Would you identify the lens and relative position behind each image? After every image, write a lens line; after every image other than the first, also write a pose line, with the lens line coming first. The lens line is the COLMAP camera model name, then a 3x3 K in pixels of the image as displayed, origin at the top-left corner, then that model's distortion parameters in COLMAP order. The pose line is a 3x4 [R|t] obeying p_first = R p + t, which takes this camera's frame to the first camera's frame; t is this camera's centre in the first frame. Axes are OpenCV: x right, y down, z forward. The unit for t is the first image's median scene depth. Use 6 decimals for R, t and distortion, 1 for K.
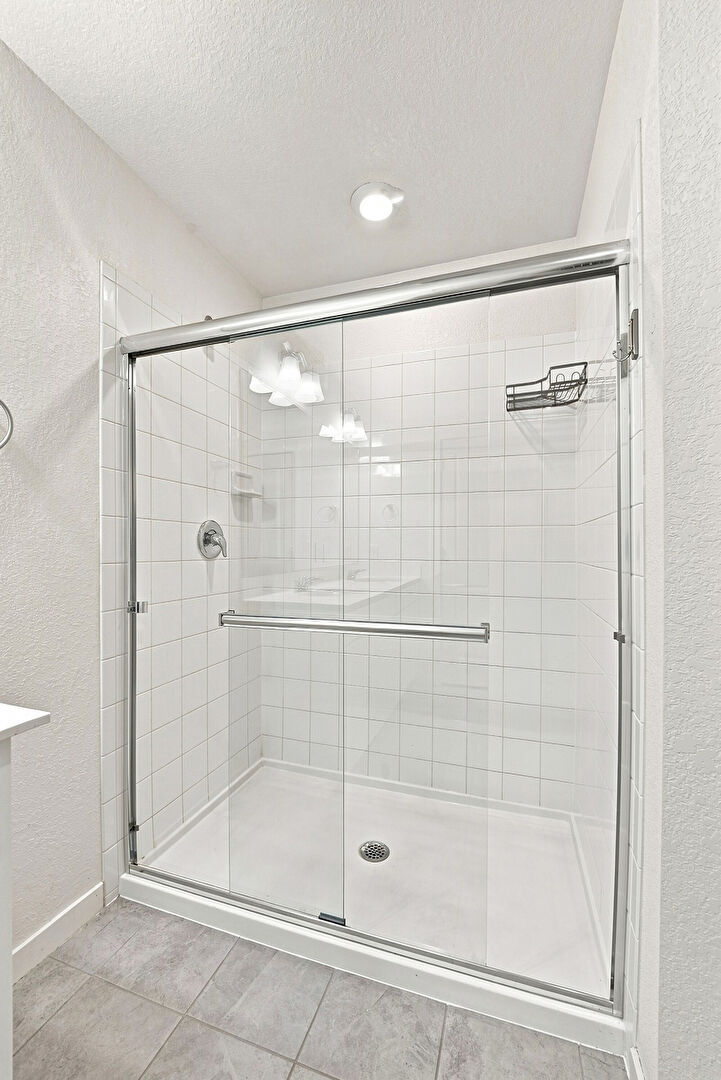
lens RADIAL K [[439.1, 0, 365.8], [0, 439.1, 550.9], [0, 0, 1]] dist [-0.005956, -0.000450]
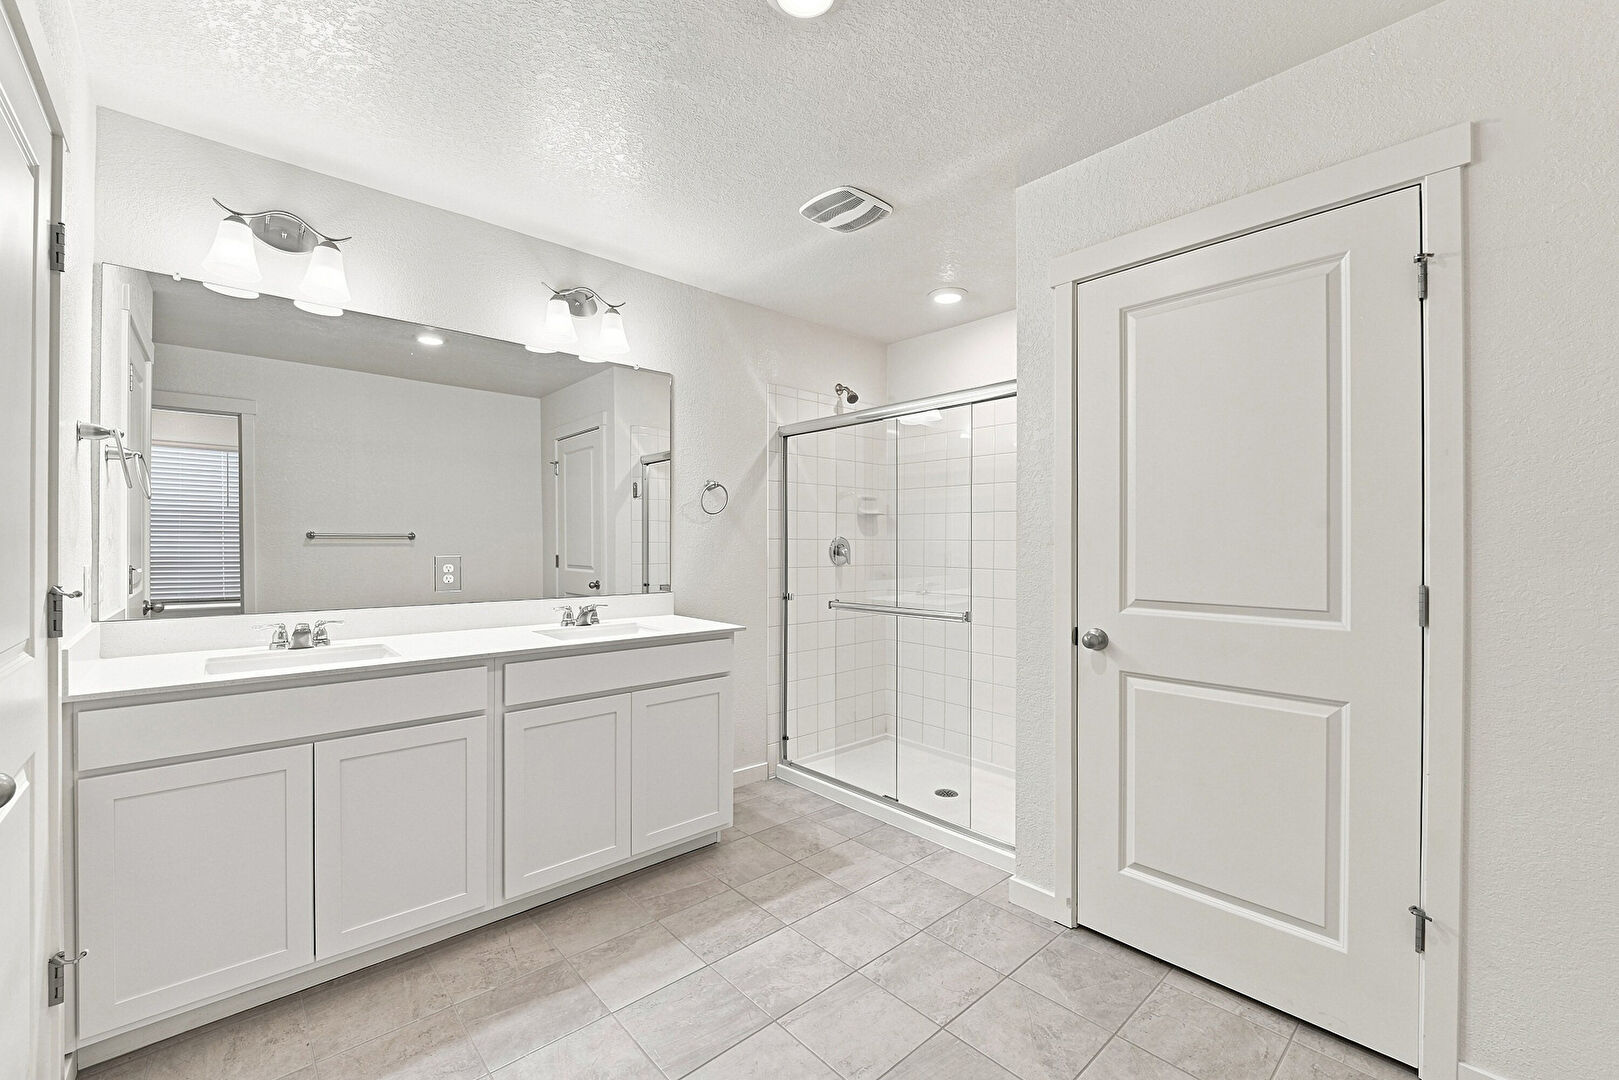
lens RADIAL K [[658.3, 0, 802.6], [0, 658.3, 544.5], [0, 0, 1]] dist [-0.005956, -0.000450]
pose [[0.870258, 0.001072, -0.492594, 0.677830], [-0.003050, 0.999990, -0.003212, -0.050003], [0.492586, 0.004298, 0.870253, -1.014411]]
